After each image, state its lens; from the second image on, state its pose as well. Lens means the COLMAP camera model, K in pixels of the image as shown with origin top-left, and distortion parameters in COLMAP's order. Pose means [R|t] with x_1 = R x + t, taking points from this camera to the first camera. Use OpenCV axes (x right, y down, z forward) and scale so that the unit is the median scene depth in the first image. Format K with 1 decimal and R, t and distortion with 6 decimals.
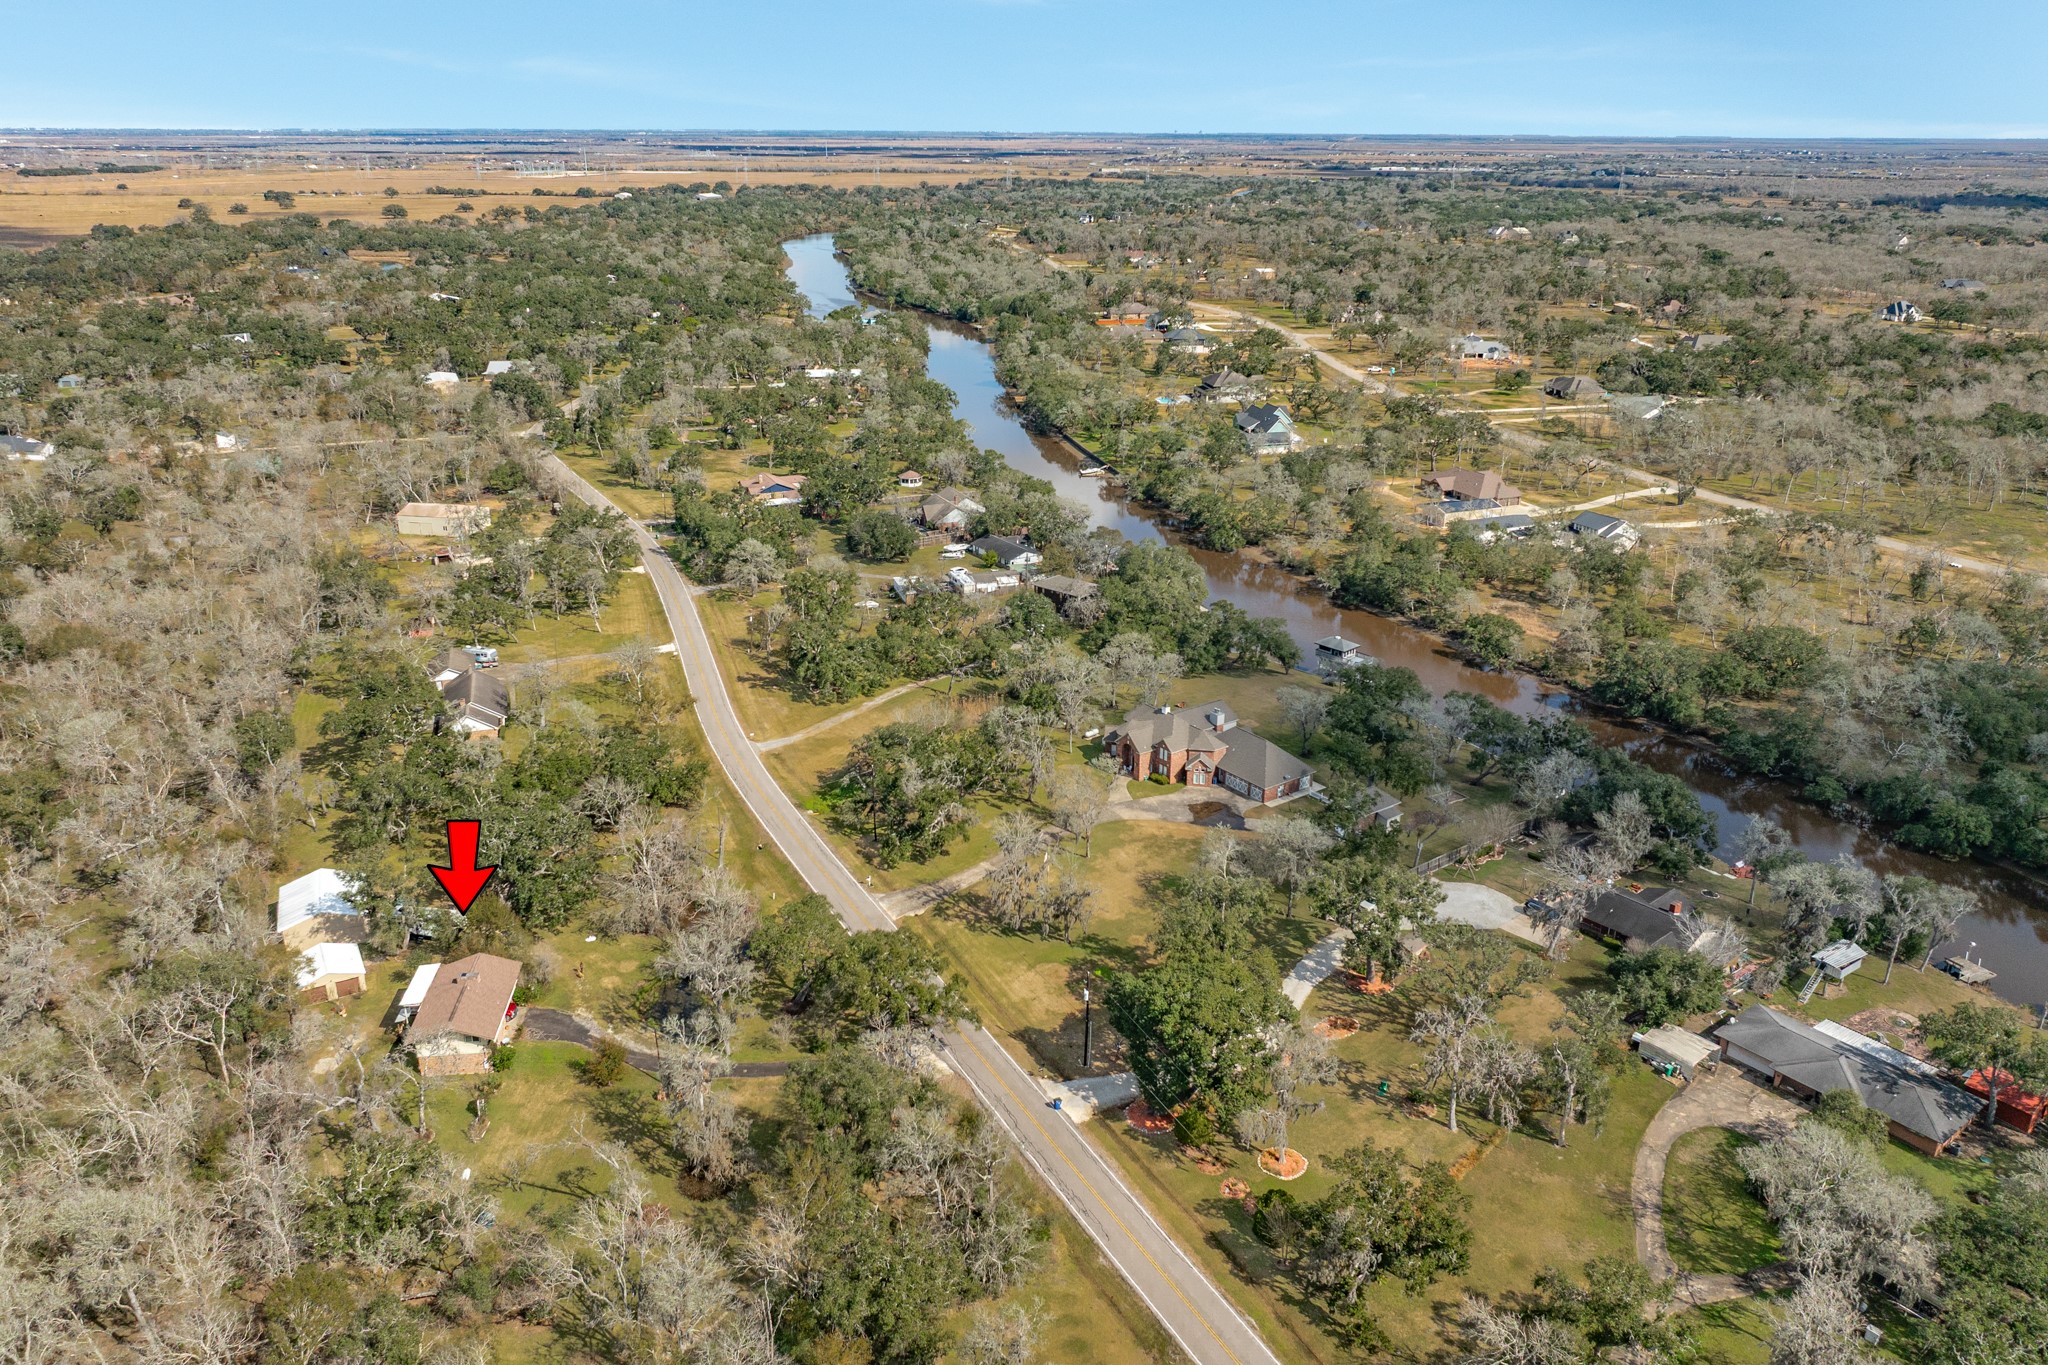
lens RADIAL K [[1413.3, 0, 1024.0], [0, 1413.3, 682.5], [0, 0, 1]] dist [0.005828, 0.000896]
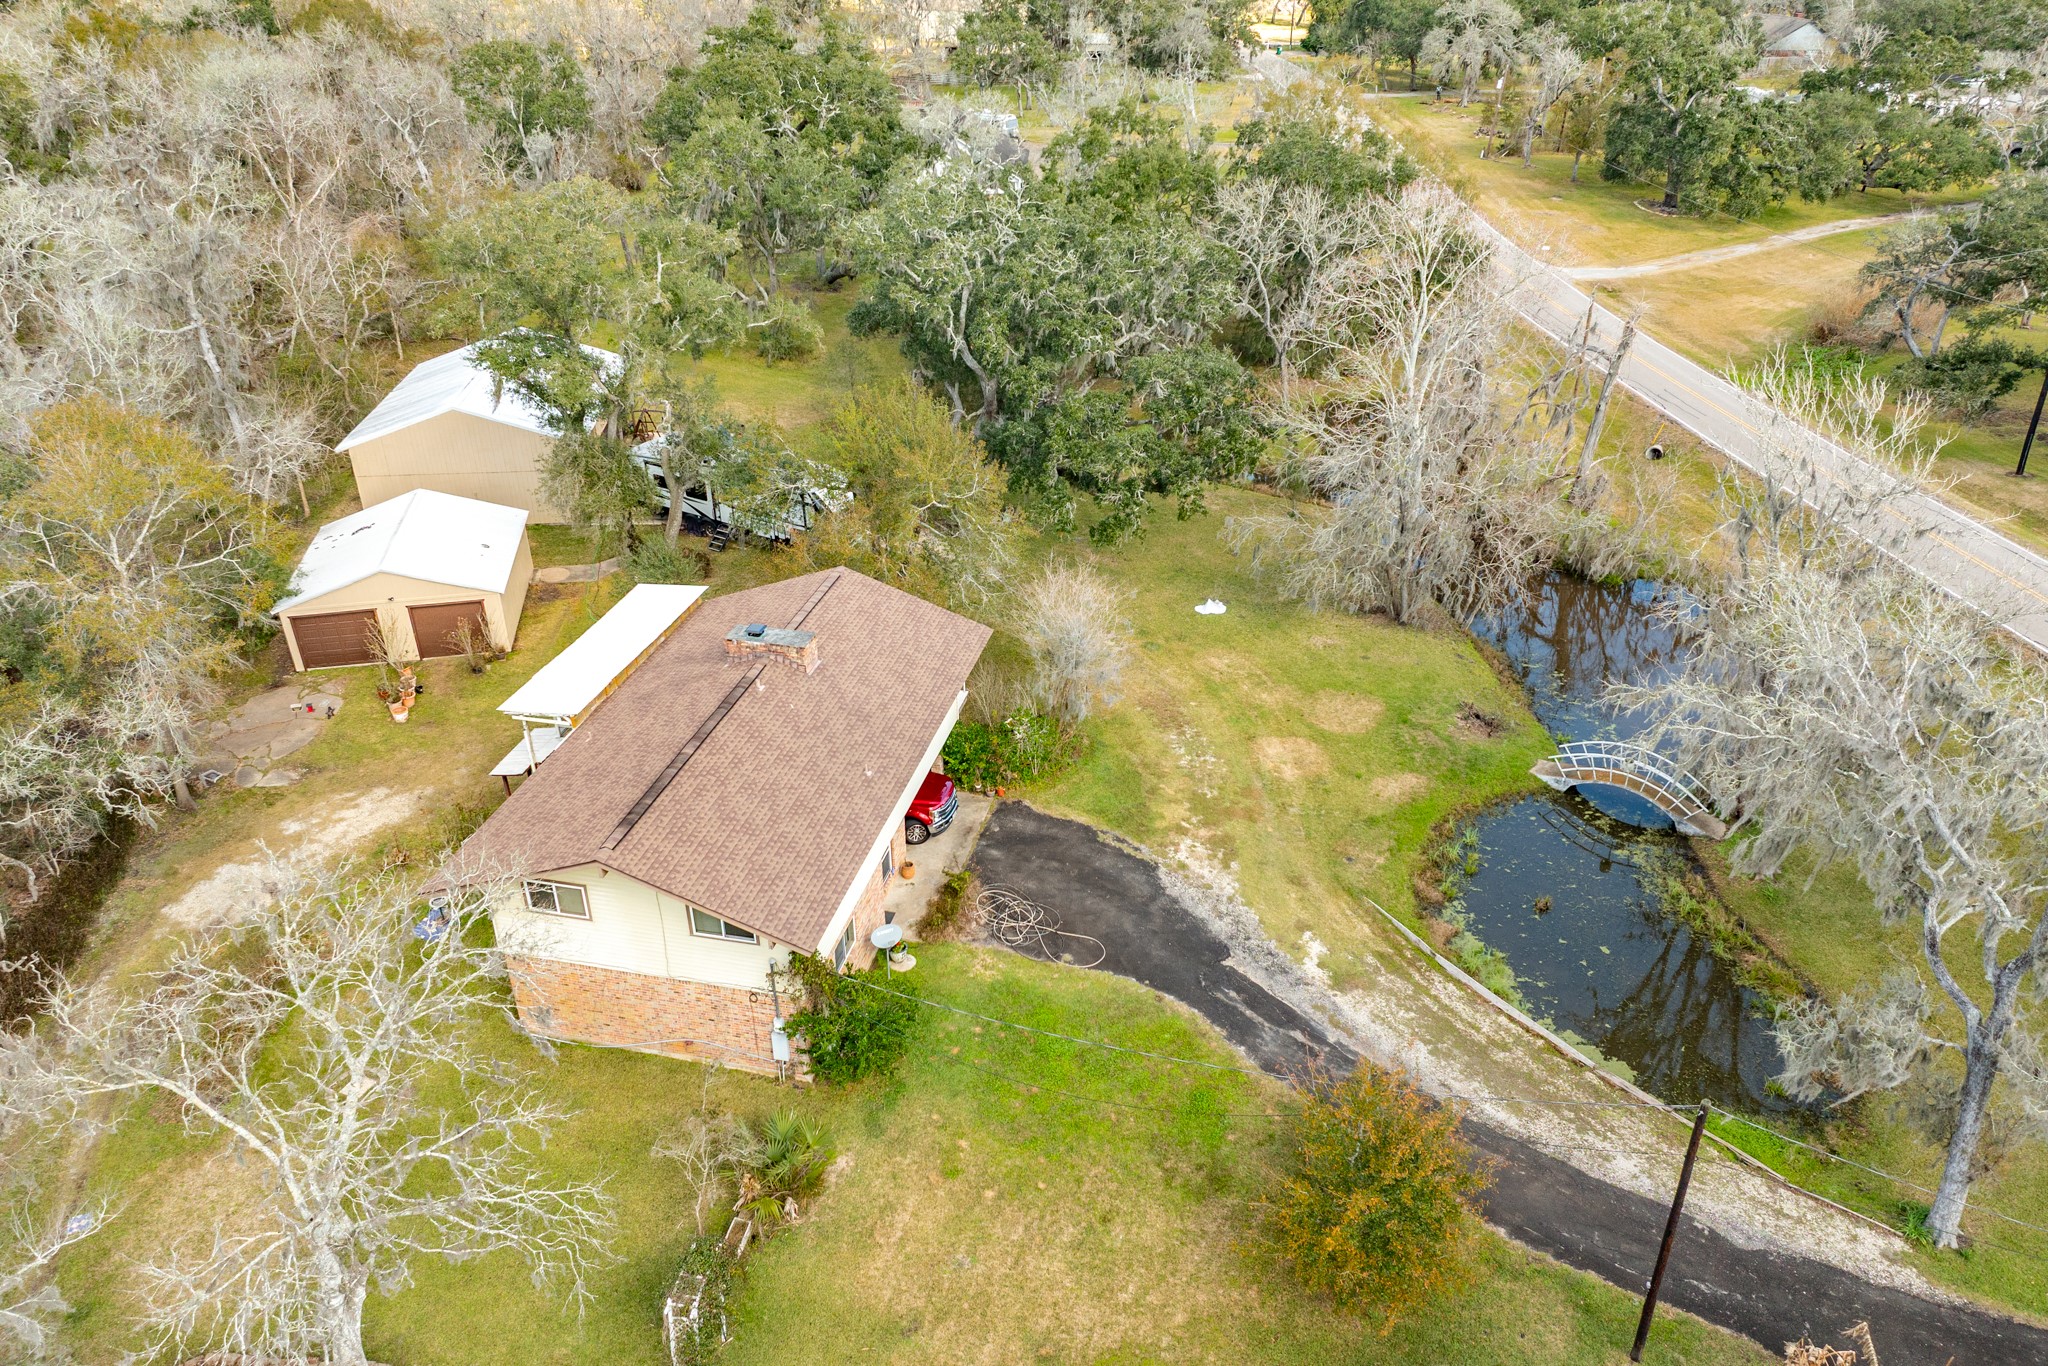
lens RADIAL K [[1413.3, 0, 1024.0], [0, 1413.3, 683.0], [0, 0, 1]] dist [0.005828, 0.000896]
pose [[0.936082, 0.153818, -0.316370, -0.205102], [-0.108158, 0.981620, 0.157240, 0.128458], [0.334741, -0.112971, 0.935514, 0.585967]]
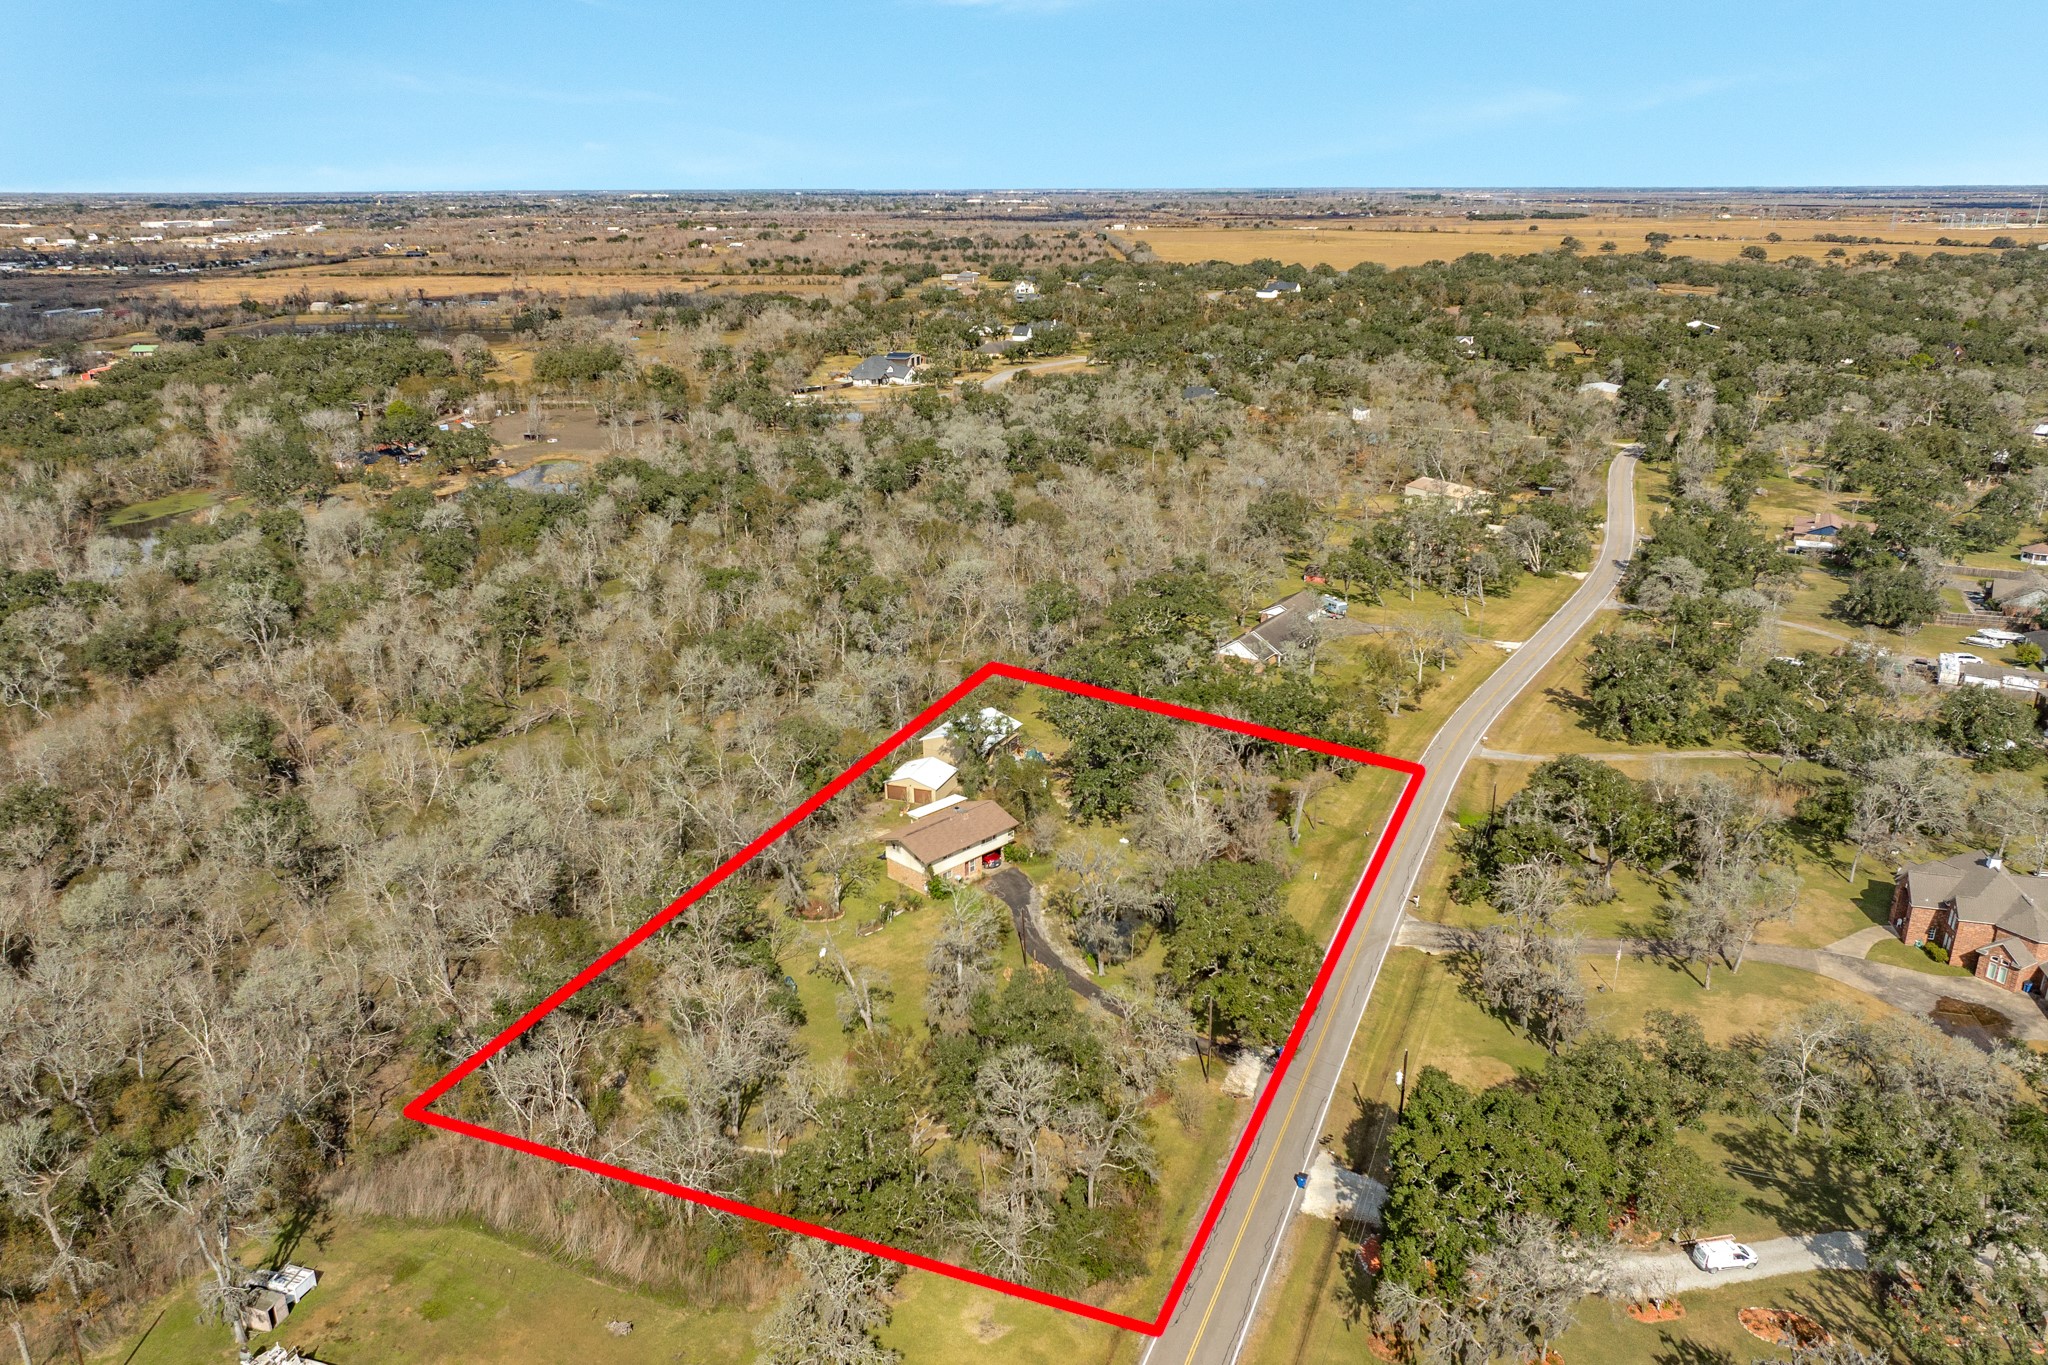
lens RADIAL K [[1413.3, 0, 1024.0], [0, 1413.3, 682.5], [0, 0, 1]] dist [0.005828, 0.000896]
pose [[0.641079, 0.251611, -0.725059, 0.293445], [-0.272353, 0.957829, 0.091579, 0.000802], [0.717525, 0.138763, 0.682571, 0.212701]]
